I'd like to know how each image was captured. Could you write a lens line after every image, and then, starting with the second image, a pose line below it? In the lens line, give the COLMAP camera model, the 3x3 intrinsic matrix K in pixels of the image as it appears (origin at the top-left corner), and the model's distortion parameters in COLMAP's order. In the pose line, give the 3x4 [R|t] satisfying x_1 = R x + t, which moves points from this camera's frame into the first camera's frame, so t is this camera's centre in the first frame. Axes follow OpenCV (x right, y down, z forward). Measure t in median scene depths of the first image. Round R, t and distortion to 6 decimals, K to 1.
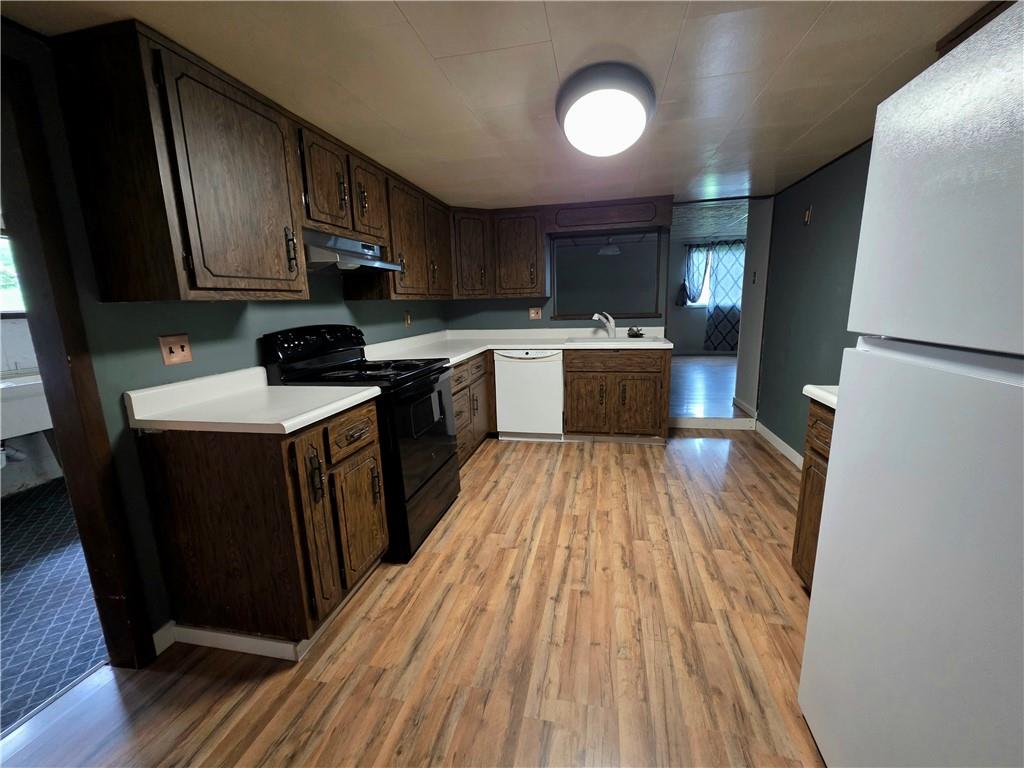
lens RADIAL K [[407.5, 0, 521.3], [0, 407.5, 380.3], [0, 0, 1]] dist [0.001168, 0.000264]
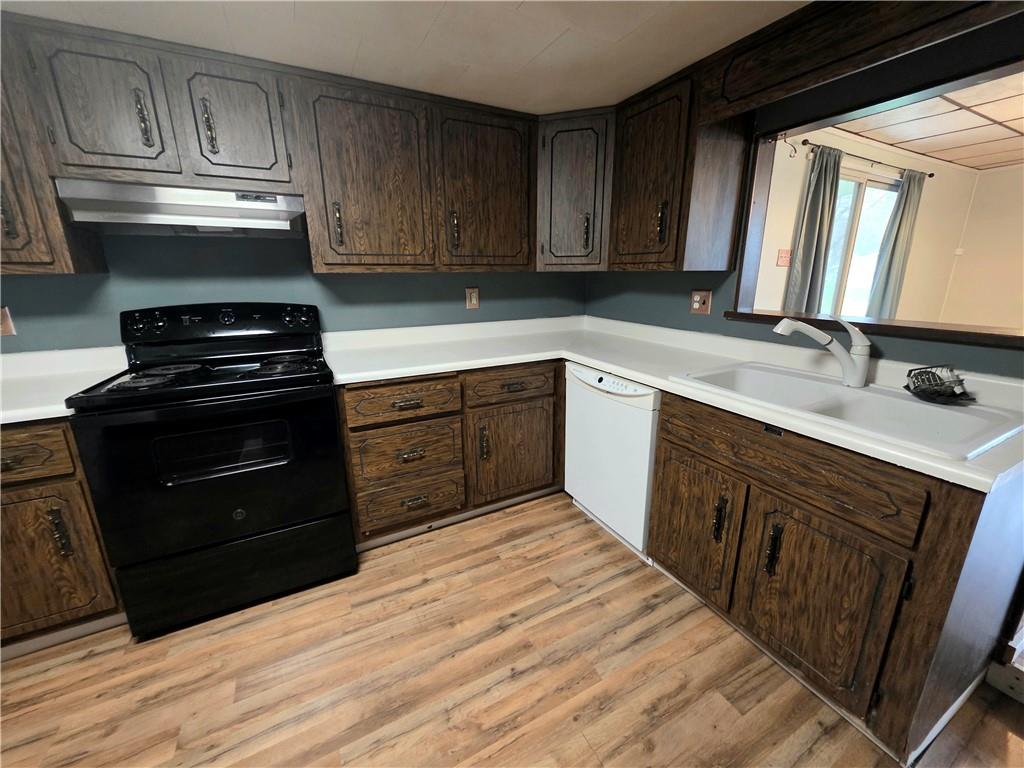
lens RADIAL K [[407.5, 0, 514.0], [0, 407.5, 380.3], [0, 0, 1]] dist [0.001168, 0.000264]
pose [[0.645211, 0.223688, -0.730524, 0.340394], [-0.159883, 0.974539, 0.157195, -0.135604], [0.747088, 0.015374, 0.664548, 0.588139]]
